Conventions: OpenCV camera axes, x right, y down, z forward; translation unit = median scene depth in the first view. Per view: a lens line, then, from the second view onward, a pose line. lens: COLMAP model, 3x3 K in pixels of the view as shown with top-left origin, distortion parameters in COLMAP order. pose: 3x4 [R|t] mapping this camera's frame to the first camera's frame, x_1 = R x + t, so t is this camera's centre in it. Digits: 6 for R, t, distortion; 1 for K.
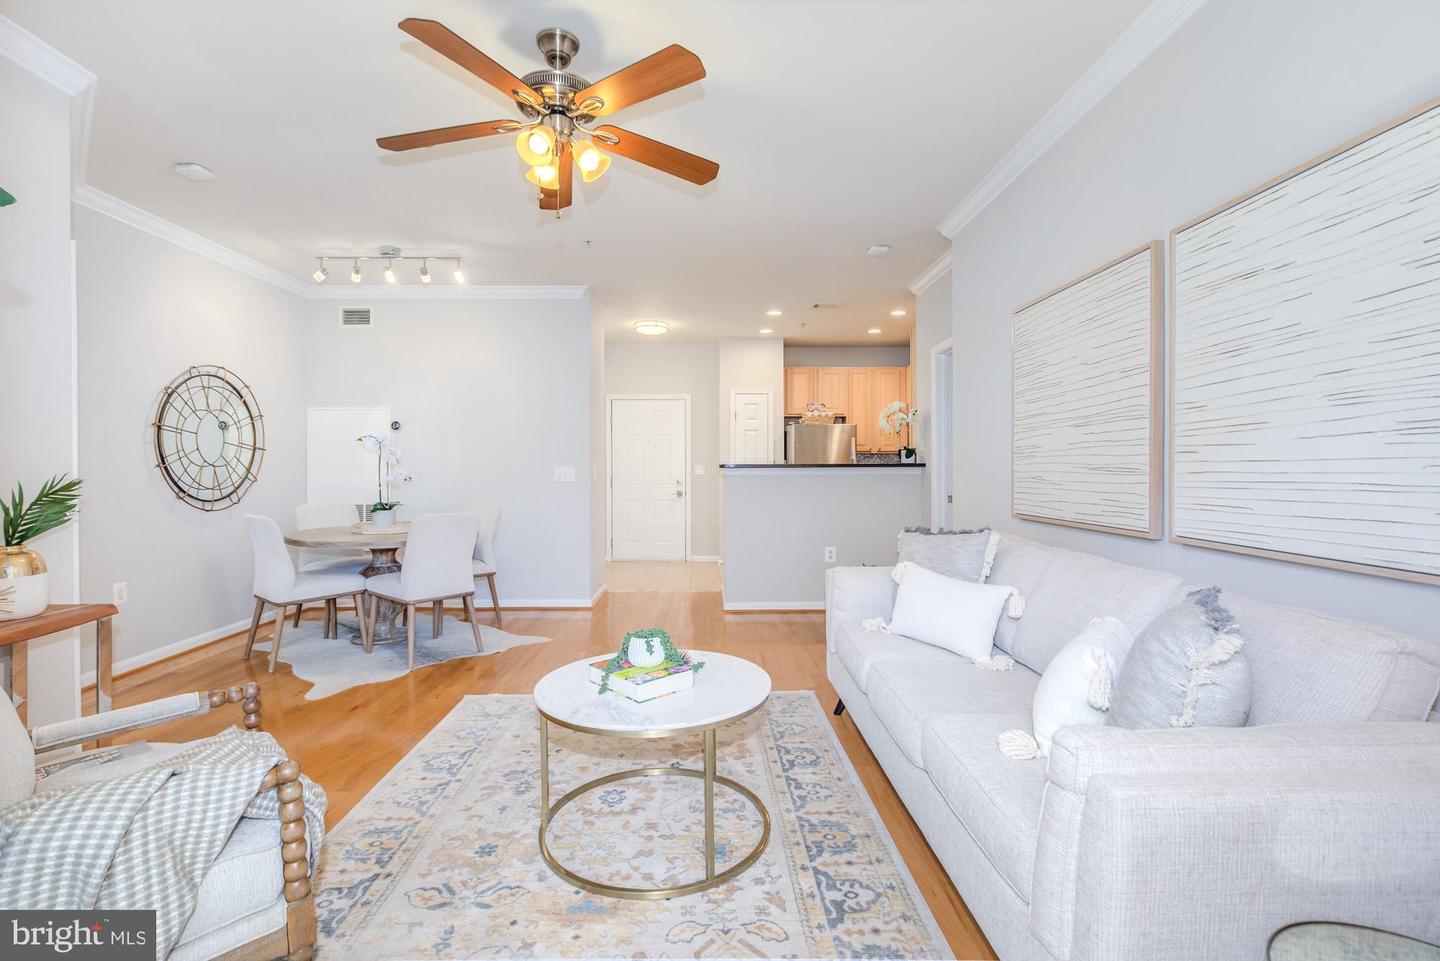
lens RADIAL K [[662.5, 0, 704.2], [0, 662.5, 469.5], [0, 0, 1]] dist [-0.001018, -0.000004]
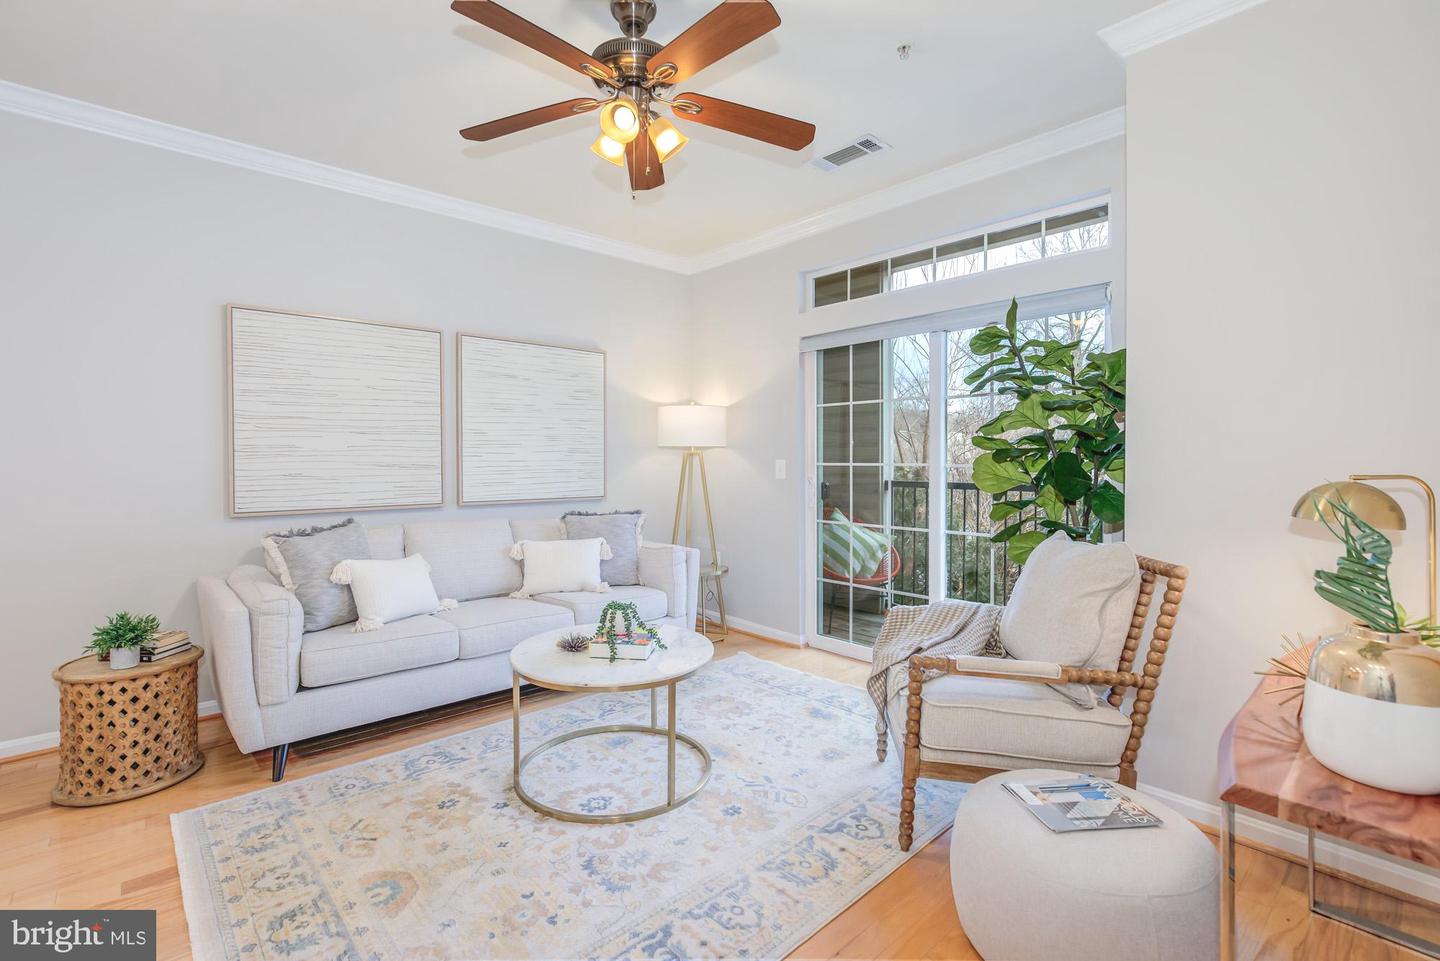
lens RADIAL K [[671.2, 0, 720.0], [0, 671.2, 480.5], [0, 0, 1]] dist [-0.002545, -0.000417]
pose [[-0.683318, -0.017441, 0.729913, -1.137658], [0.007409, 0.999498, 0.030818, -0.010379], [-0.730084, 0.026466, -0.682845, 1.786488]]
